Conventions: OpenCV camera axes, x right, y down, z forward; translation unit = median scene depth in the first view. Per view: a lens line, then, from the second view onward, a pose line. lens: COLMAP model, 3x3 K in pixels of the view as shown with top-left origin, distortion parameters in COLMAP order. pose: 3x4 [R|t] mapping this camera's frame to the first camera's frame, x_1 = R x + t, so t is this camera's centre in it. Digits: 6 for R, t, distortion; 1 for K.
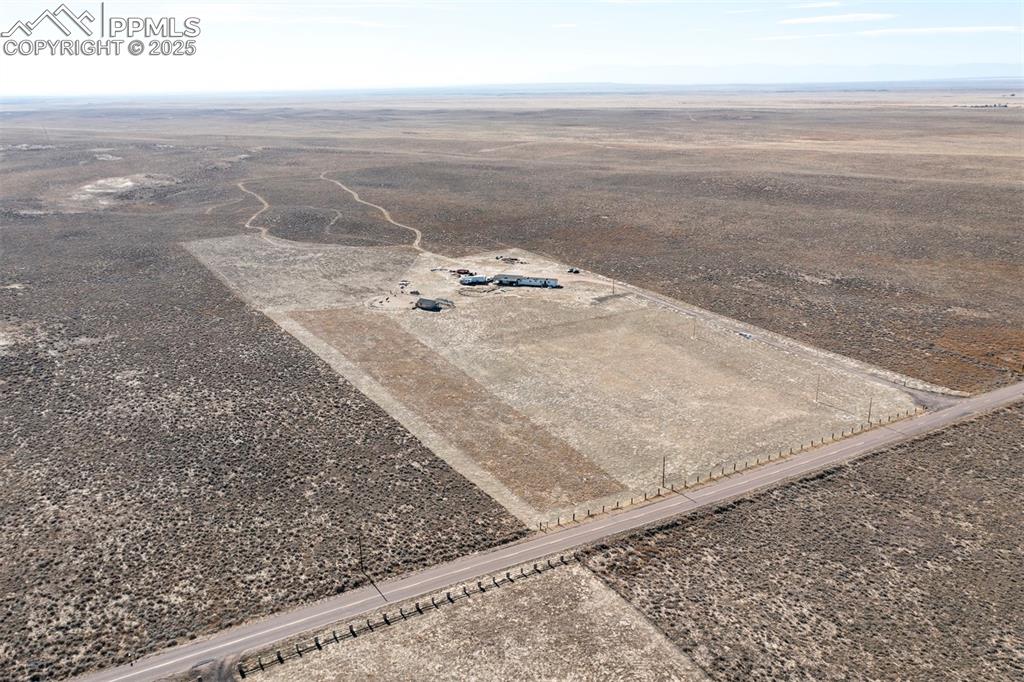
lens RADIAL K [[800.7, 0, 510.7], [0, 800.7, 360.6], [0, 0, 1]] dist [-0.000456, 0.002441]
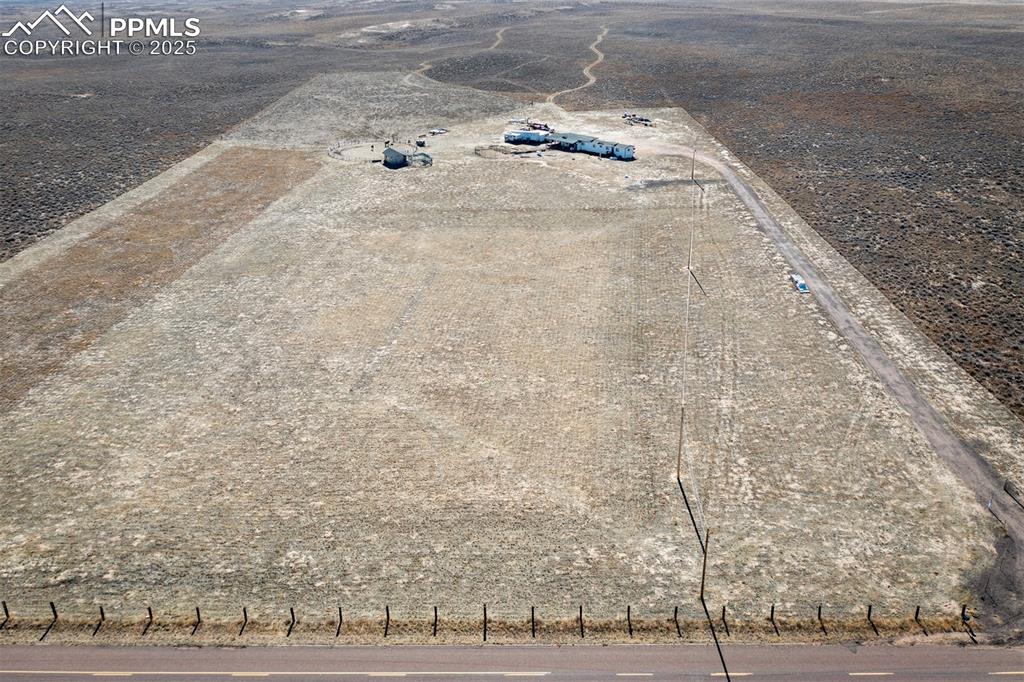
lens RADIAL K [[800.7, 0, 510.7], [0, 800.7, 360.6], [0, 0, 1]] dist [-0.000456, 0.002441]
pose [[0.856628, 0.223935, -0.464803, 0.303975], [-0.162999, 0.972219, 0.167994, -0.031136], [0.489510, -0.068146, 0.869331, 0.420970]]
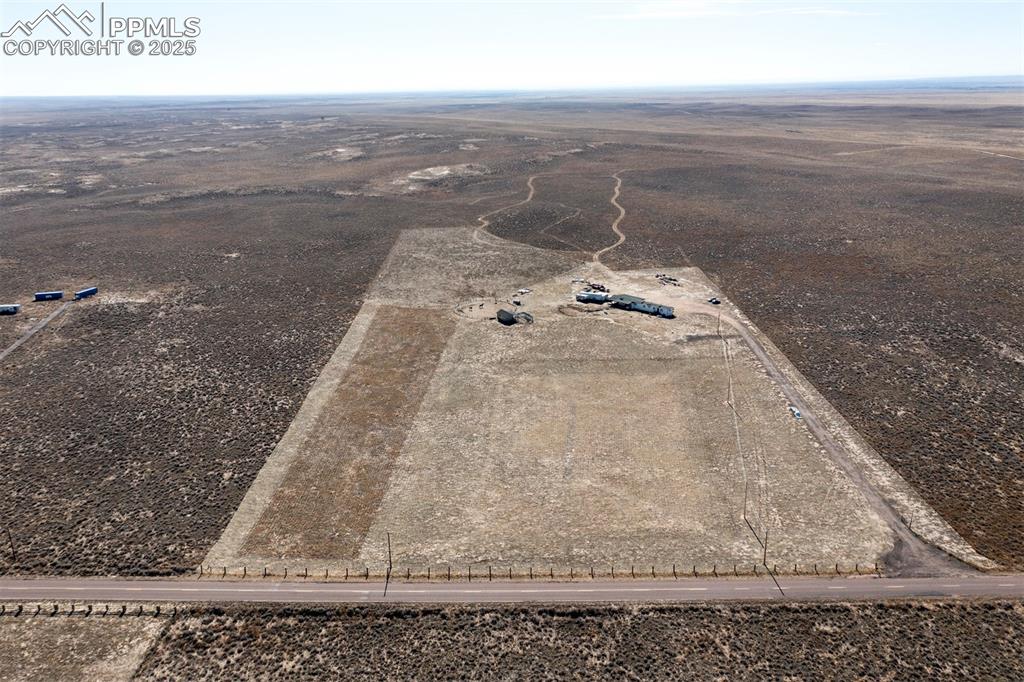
lens RADIAL K [[800.7, 0, 510.7], [0, 800.7, 360.6], [0, 0, 1]] dist [-0.000456, 0.002441]
pose [[0.863417, 0.161190, -0.478046, 0.337786], [-0.157993, 0.986311, 0.047211, -0.059545], [0.479112, 0.034765, 0.877065, 0.156988]]
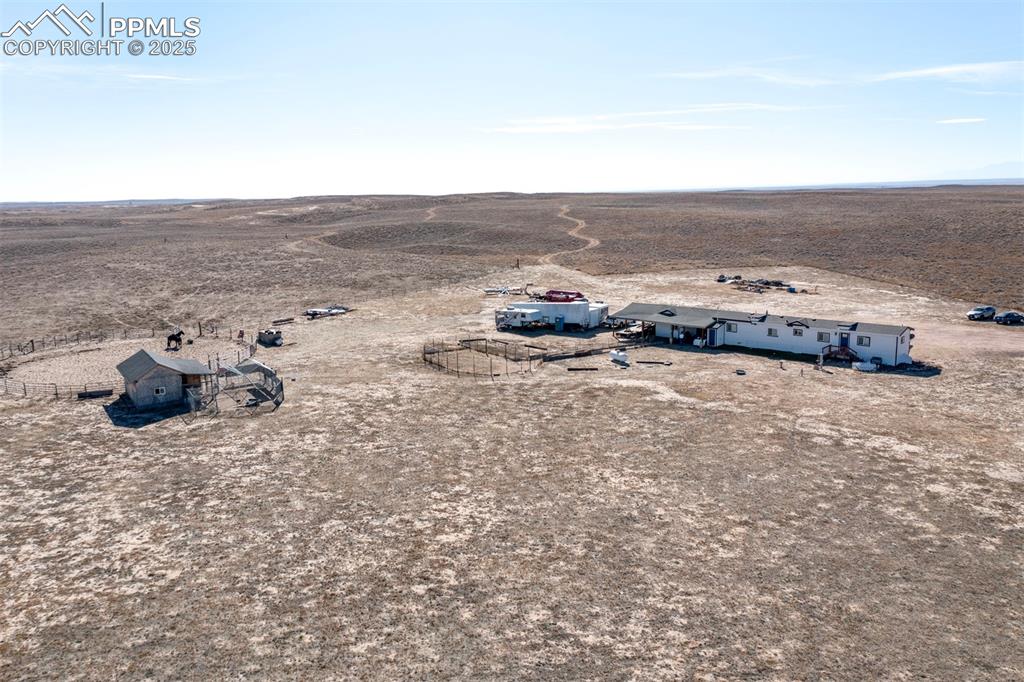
lens RADIAL K [[800.7, 0, 510.7], [0, 800.7, 360.6], [0, 0, 1]] dist [-0.000456, 0.002441]
pose [[0.904177, 0.081564, -0.419299, 0.053142], [-0.130609, 0.987379, -0.089577, -0.064490], [0.406701, 0.135758, 0.903418, 0.794265]]
